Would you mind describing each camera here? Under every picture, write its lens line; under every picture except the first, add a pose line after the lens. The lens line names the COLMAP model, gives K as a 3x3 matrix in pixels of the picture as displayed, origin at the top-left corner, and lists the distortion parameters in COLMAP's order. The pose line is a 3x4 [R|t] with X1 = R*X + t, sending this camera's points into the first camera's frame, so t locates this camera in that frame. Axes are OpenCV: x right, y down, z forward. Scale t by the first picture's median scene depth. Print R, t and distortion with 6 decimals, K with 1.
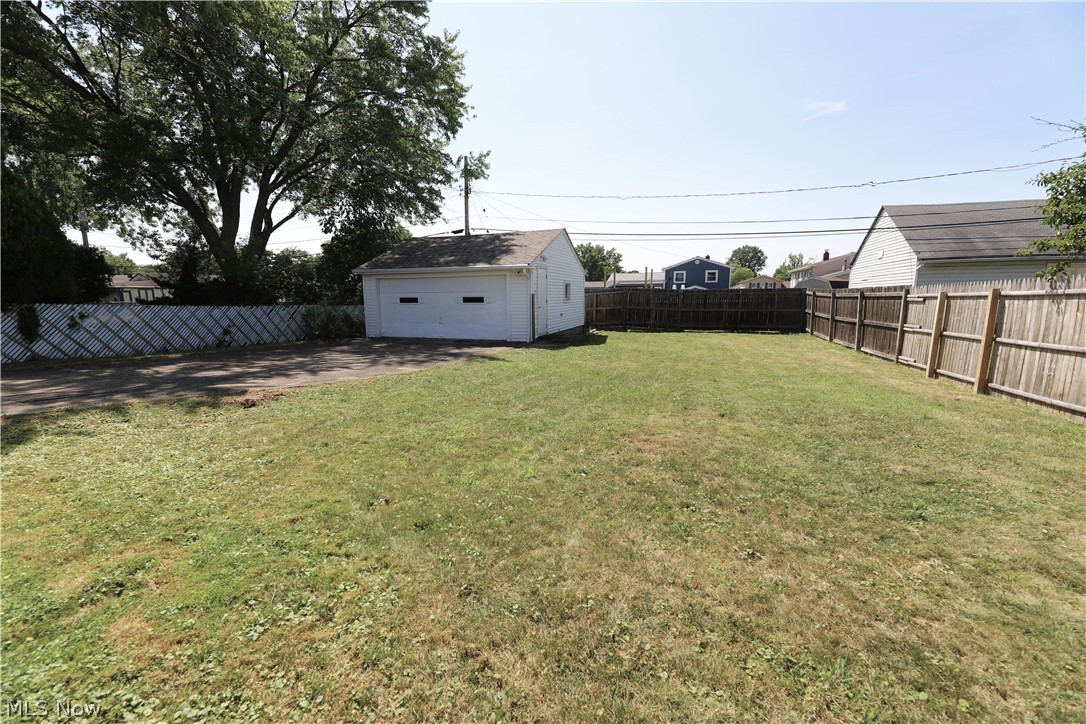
lens RADIAL K [[440.1, 0, 541.5], [0, 440.1, 363.6], [0, 0, 1]] dist [0.000163, -0.001377]
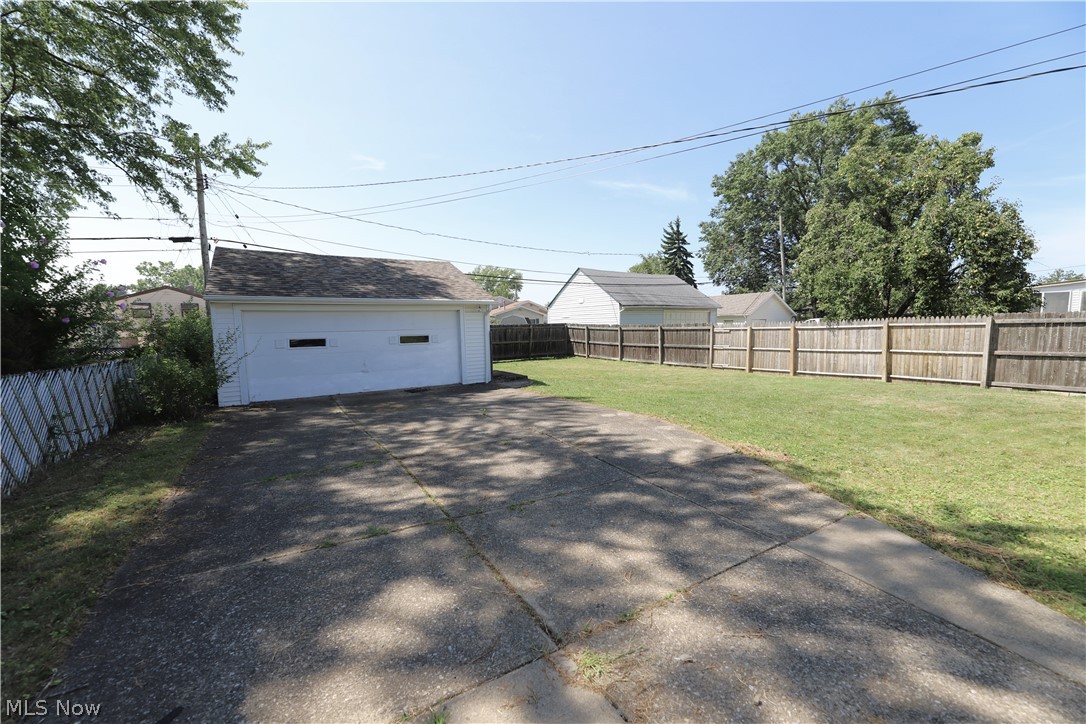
lens RADIAL K [[440.1, 0, 542.4], [0, 440.1, 363.4], [0, 0, 1]] dist [0.000163, -0.001377]
pose [[0.616615, -0.072640, 0.783906, -0.646824], [0.131250, 0.991284, -0.011385, -0.059830], [-0.776247, 0.109908, 0.620775, 0.310003]]
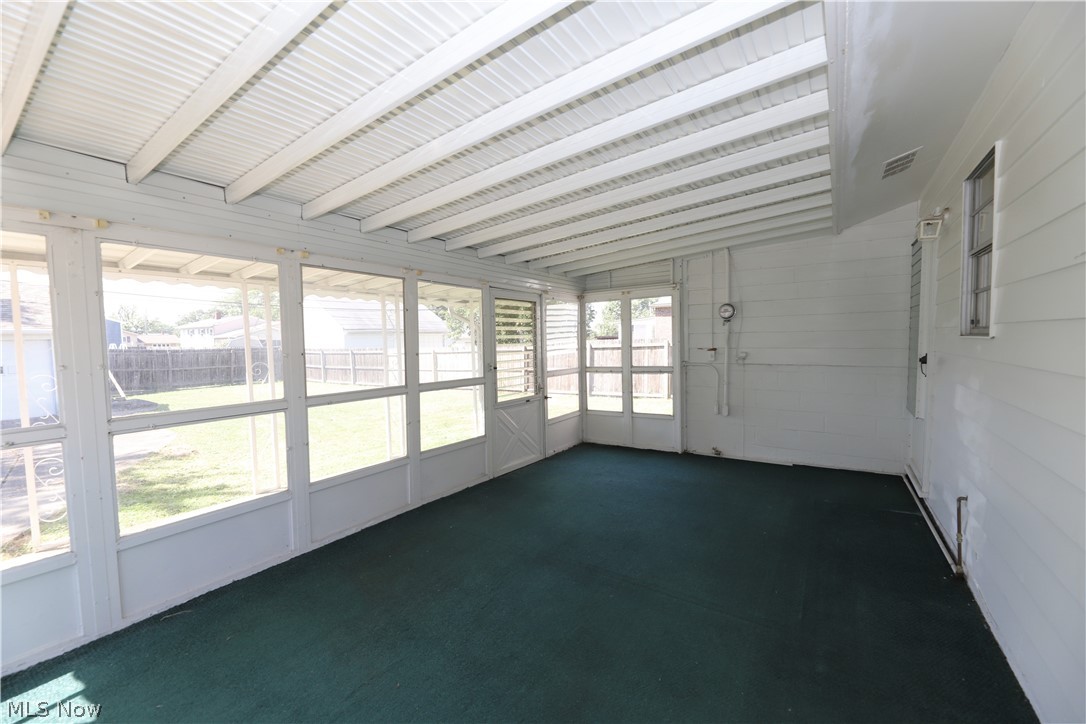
lens RADIAL K [[440.1, 0, 538.1], [0, 440.1, 361.7], [0, 0, 1]] dist [0.000163, -0.001377]
pose [[0.262907, -0.045687, 0.963739, -0.629410], [0.162543, 0.986699, 0.002434, -0.005084], [-0.951031, 0.156009, 0.266836, -0.127760]]
